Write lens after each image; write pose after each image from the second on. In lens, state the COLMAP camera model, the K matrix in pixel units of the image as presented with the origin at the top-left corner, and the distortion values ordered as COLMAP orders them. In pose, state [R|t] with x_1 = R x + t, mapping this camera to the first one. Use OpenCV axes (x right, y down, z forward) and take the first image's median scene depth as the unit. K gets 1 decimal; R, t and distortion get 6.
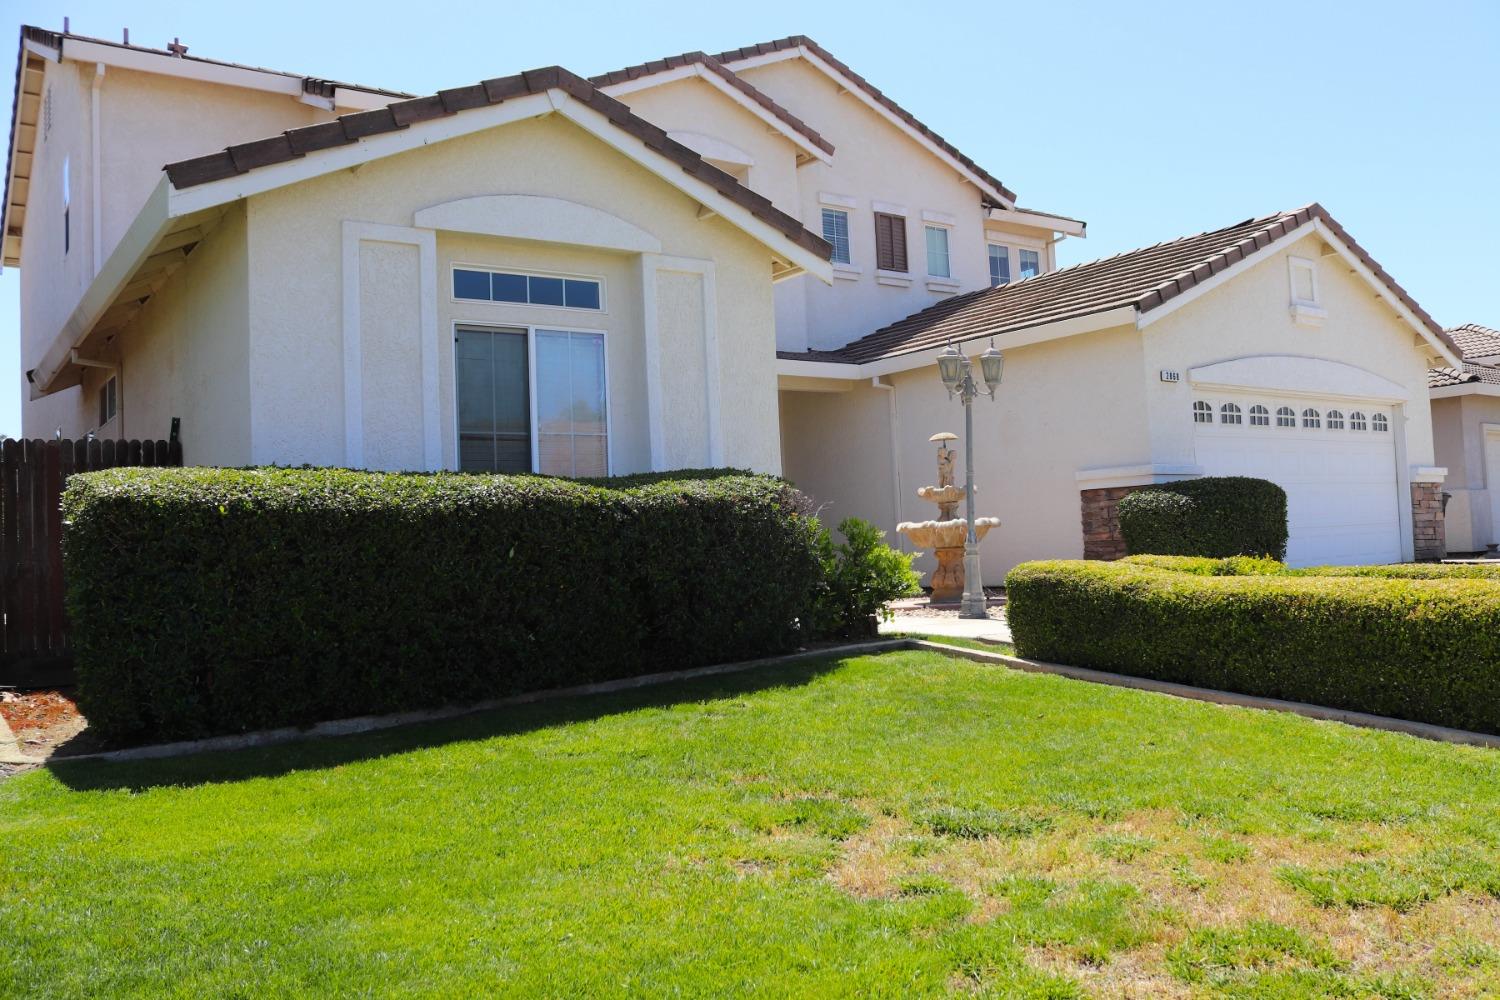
lens RADIAL K [[1245.0, 0, 761.8], [0, 1245.0, 508.6], [0, 0, 1]] dist [-0.160808, 0.134551]
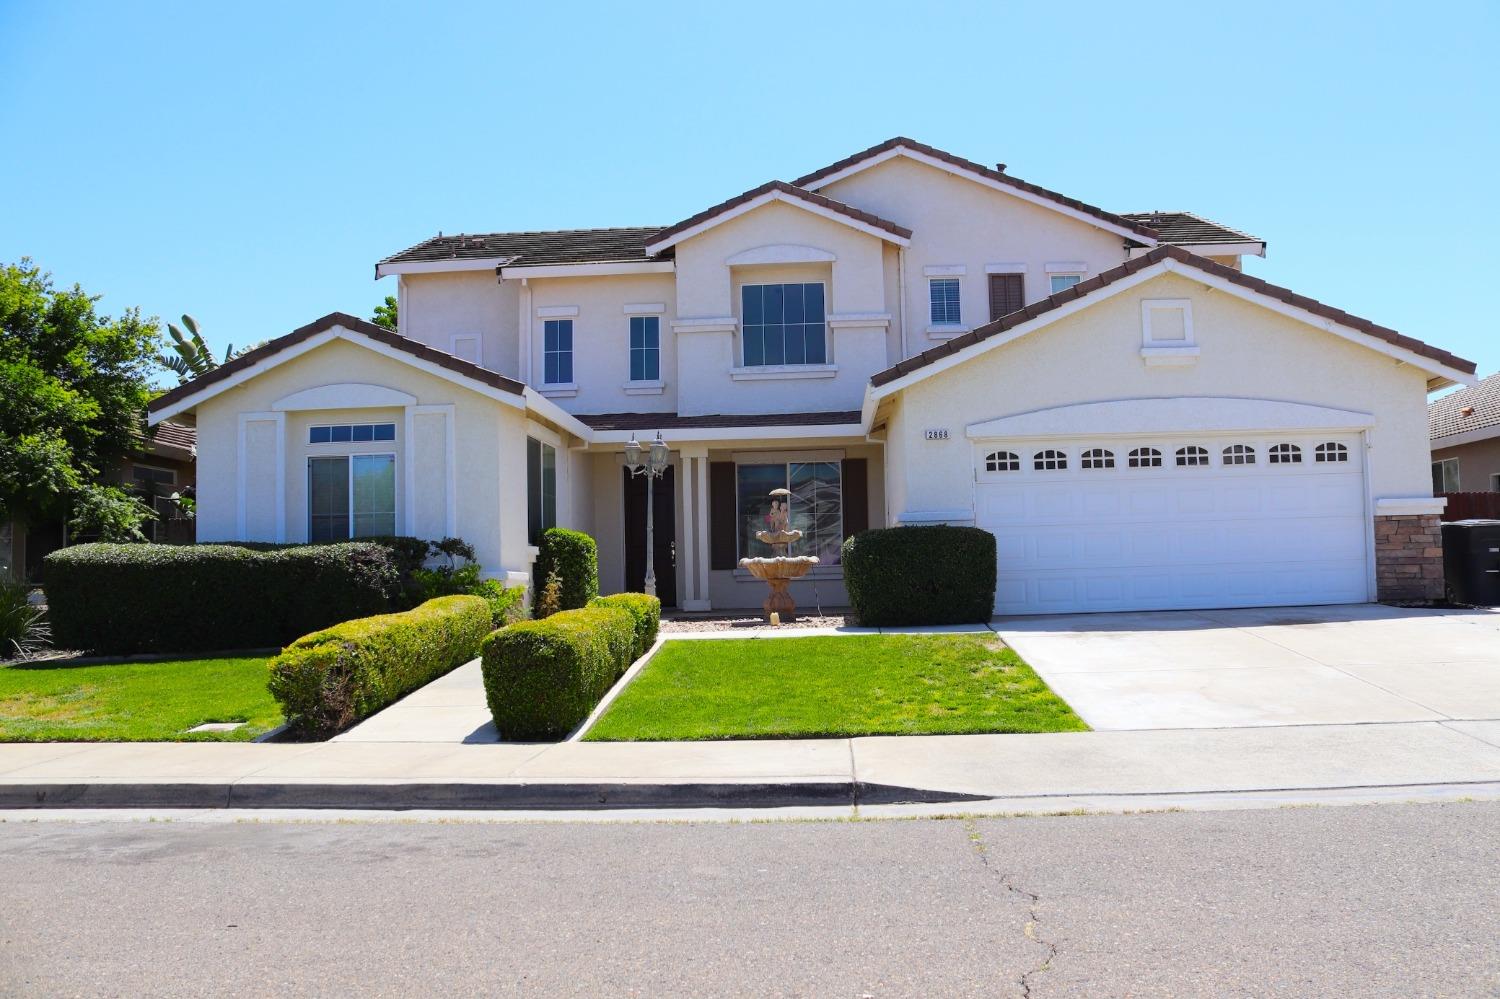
lens RADIAL K [[1245.0, 0, 761.8], [0, 1245.0, 508.1], [0, 0, 1]] dist [-0.160808, 0.134551]
pose [[0.779399, -0.011502, -0.626422, 0.955072], [0.011792, 0.999924, -0.003688, -0.037787], [0.626417, -0.004512, 0.779475, -0.013192]]
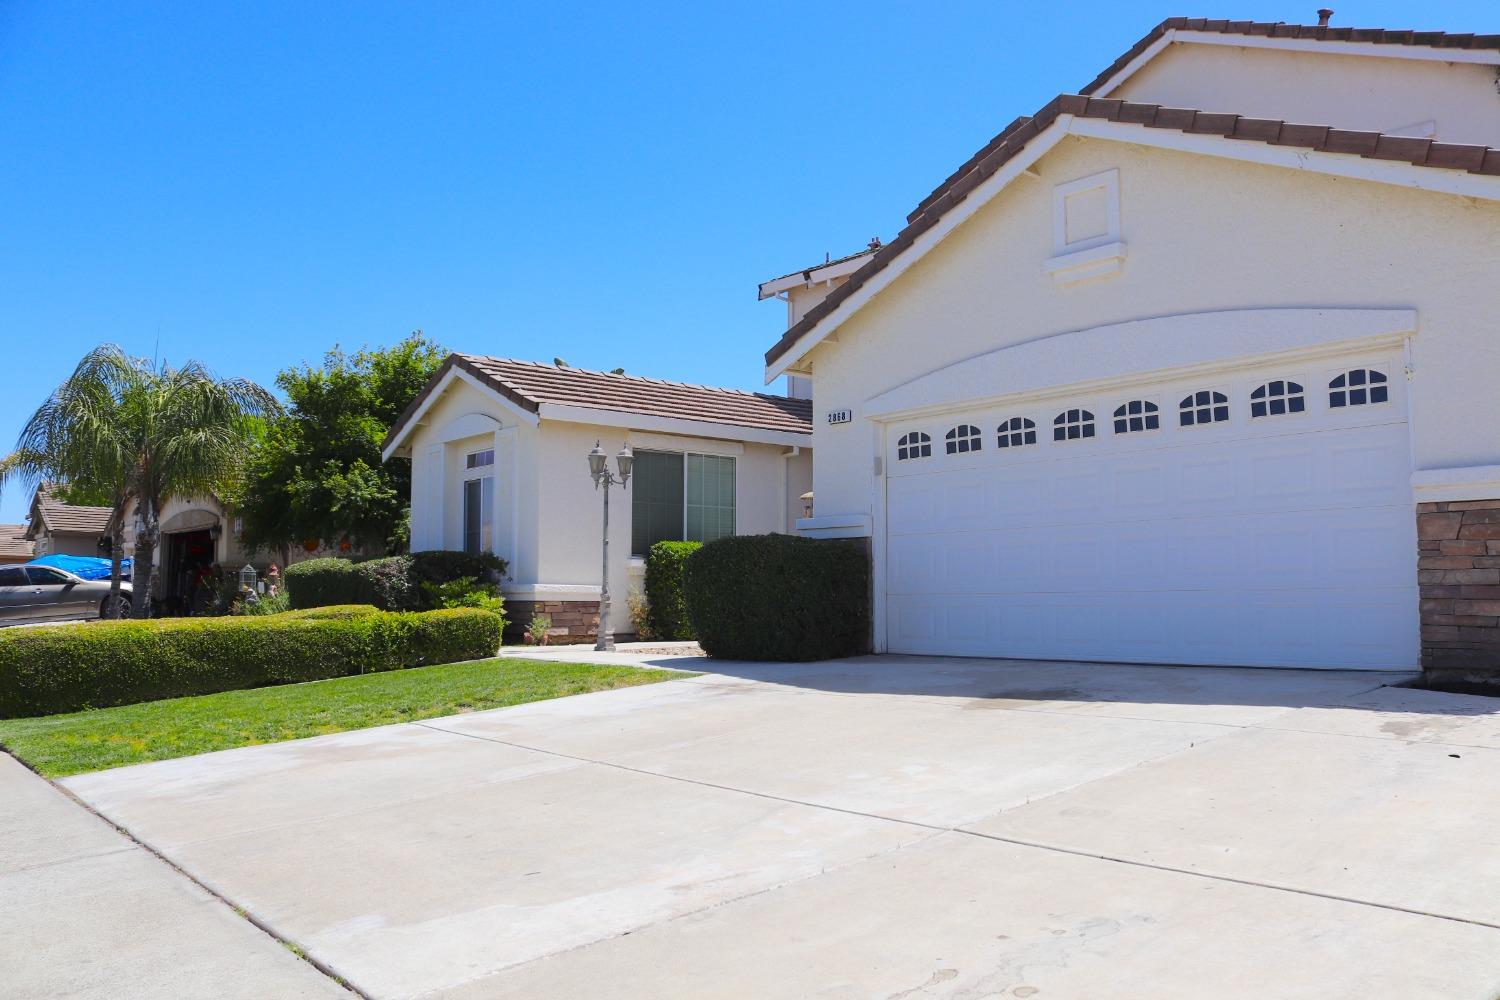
lens RADIAL K [[1230.5, 0, 750.0], [0, 1230.5, 500.0], [0, 0, 1]] dist [-0.118147, -0.002753]
pose [[0.054585, -0.033717, -0.997940, 1.259373], [0.031972, 0.998976, -0.032003, -0.021137], [0.997997, -0.030160, 0.055608, 0.902810]]
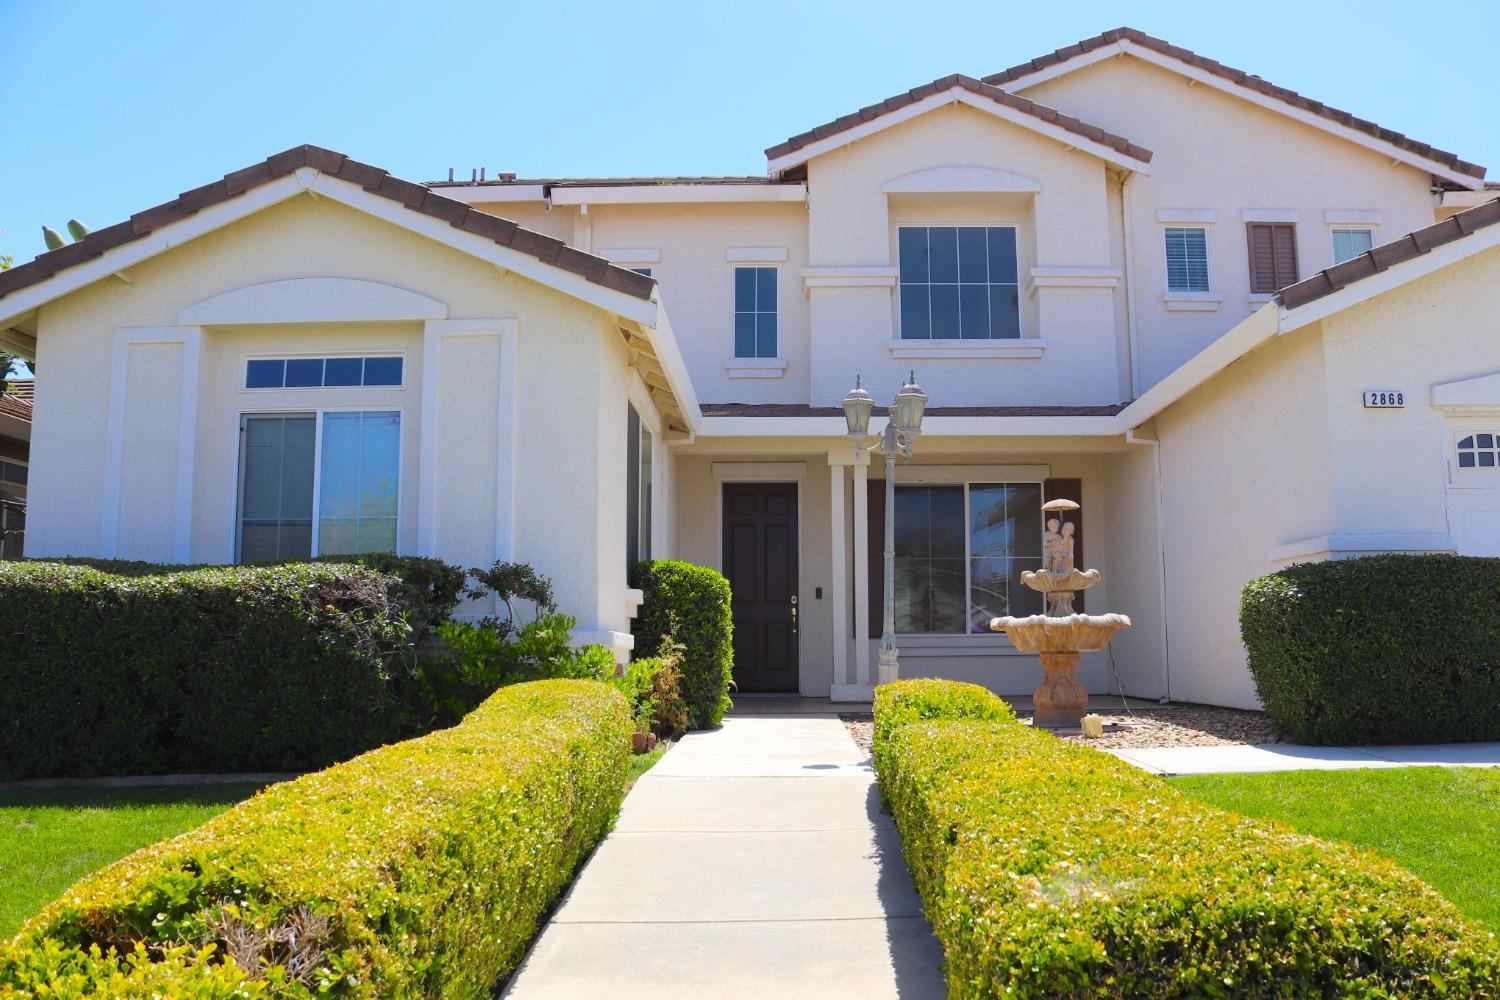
lens RADIAL K [[1245.0, 0, 761.8], [0, 1245.0, 508.6], [0, 0, 1]] dist [-0.160808, 0.134551]
pose [[0.798119, -0.030164, -0.601745, 0.462032], [-0.008873, 0.998049, -0.061798, -0.008035], [0.602435, 0.054662, 0.796294, 0.300540]]
